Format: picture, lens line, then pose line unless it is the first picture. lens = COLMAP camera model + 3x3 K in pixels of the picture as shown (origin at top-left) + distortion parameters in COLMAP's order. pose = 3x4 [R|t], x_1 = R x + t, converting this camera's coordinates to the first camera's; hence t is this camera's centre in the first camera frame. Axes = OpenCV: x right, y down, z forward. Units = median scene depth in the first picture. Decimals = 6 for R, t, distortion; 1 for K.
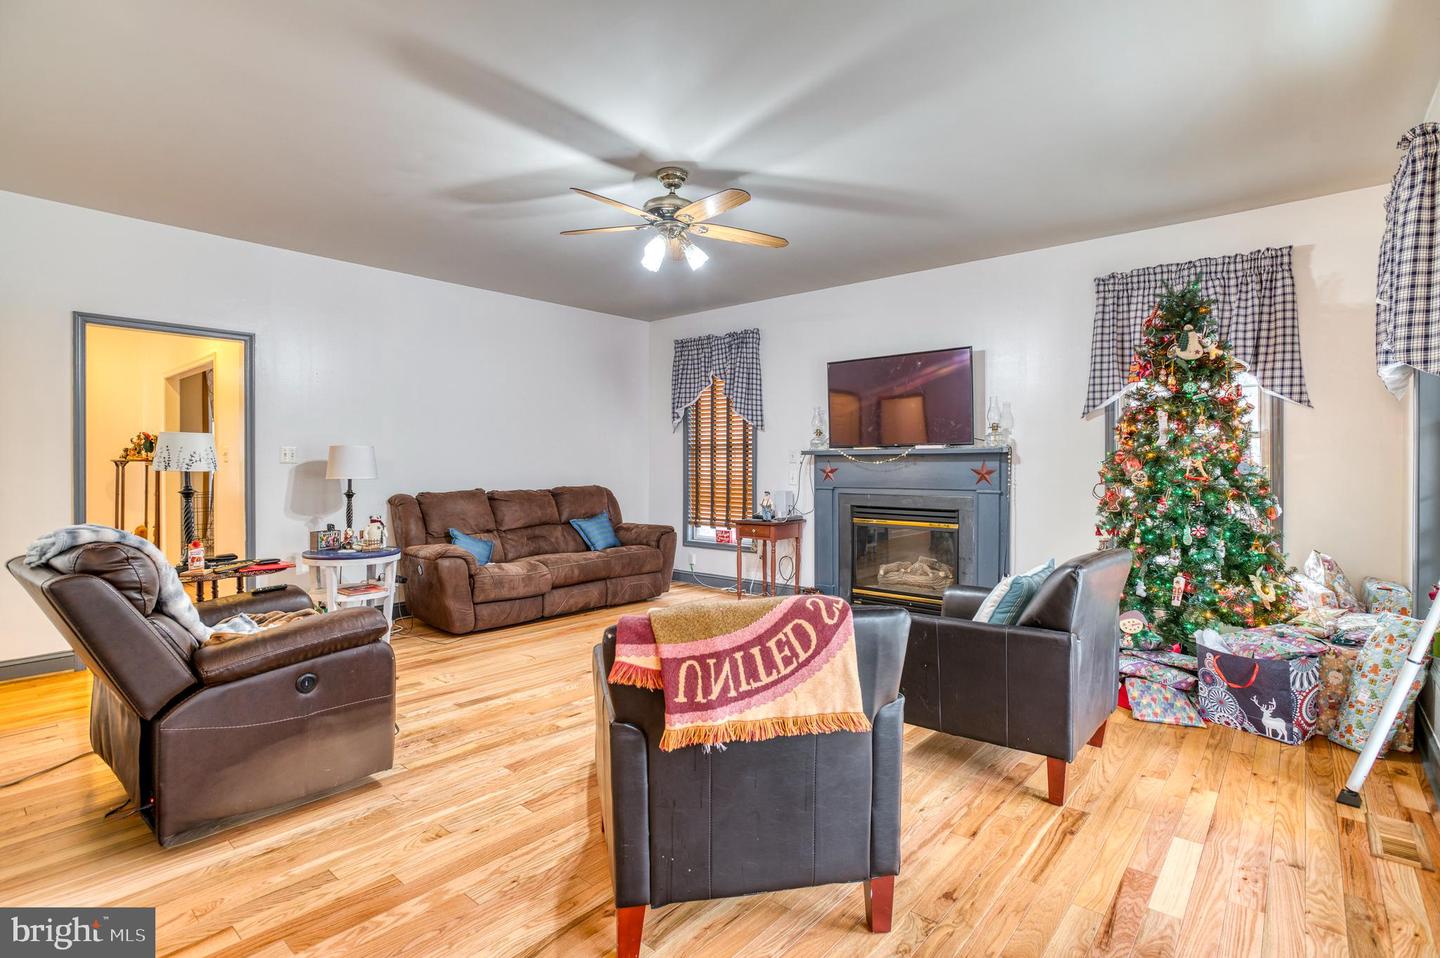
lens RADIAL K [[697.1, 0, 716.9], [0, 697.1, 465.9], [0, 0, 1]] dist [-0.030279, 0.005970]
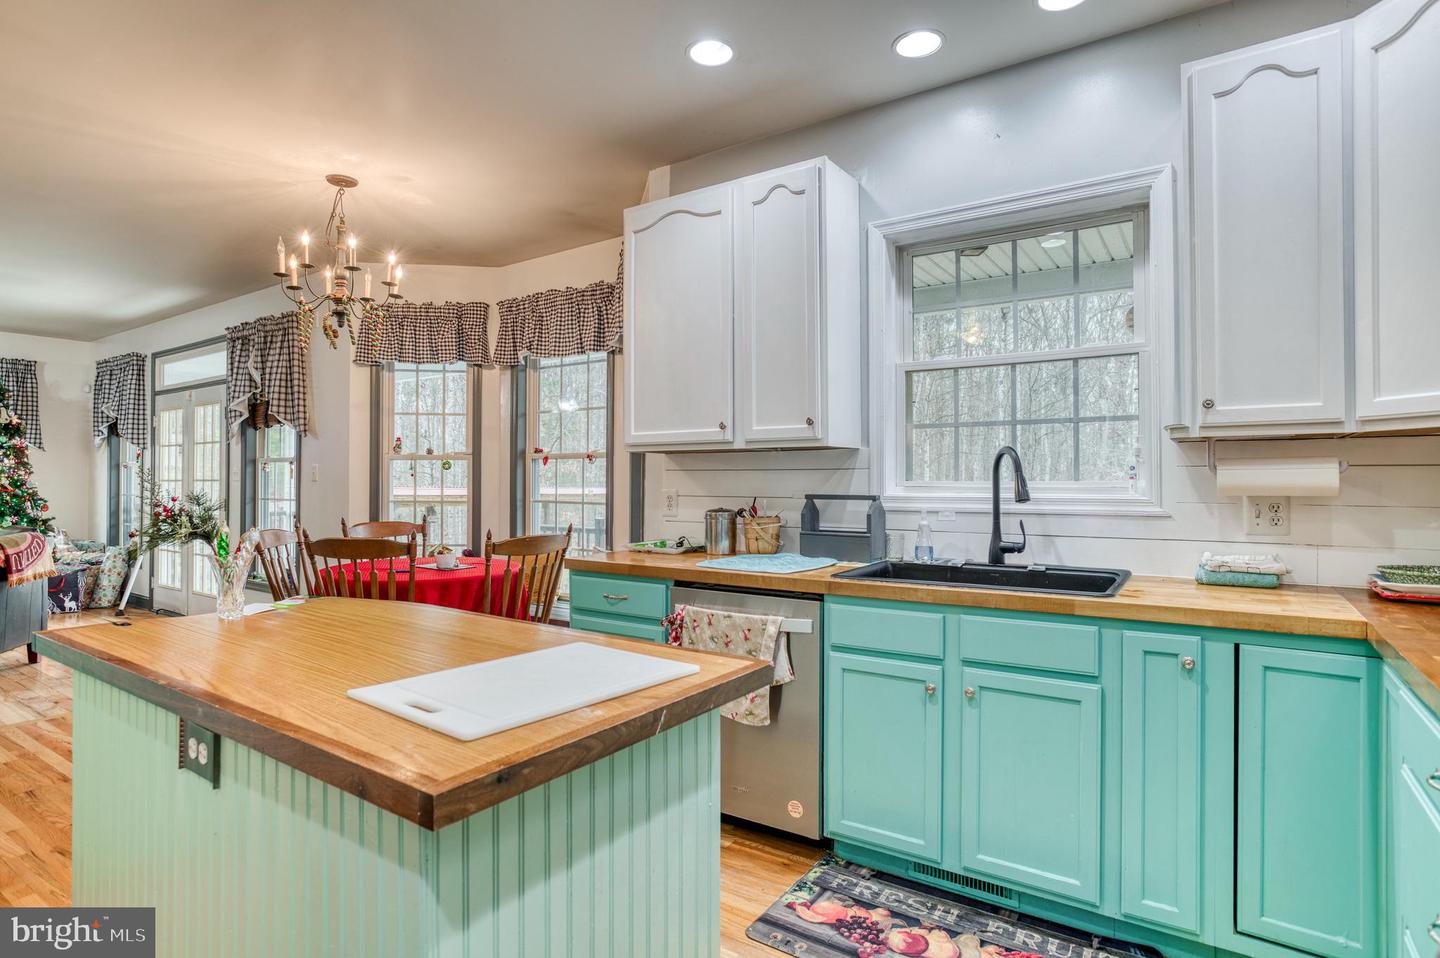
lens RADIAL K [[755.1, 0, 722.3], [0, 755.1, 471.4], [0, 0, 1]] dist [-0.028603, 0.000734]
pose [[-0.115500, 0.011754, 0.993238, -3.148533], [0.005703, 0.999921, -0.011170, 0.001182], [-0.993291, 0.004374, -0.115558, -1.390625]]
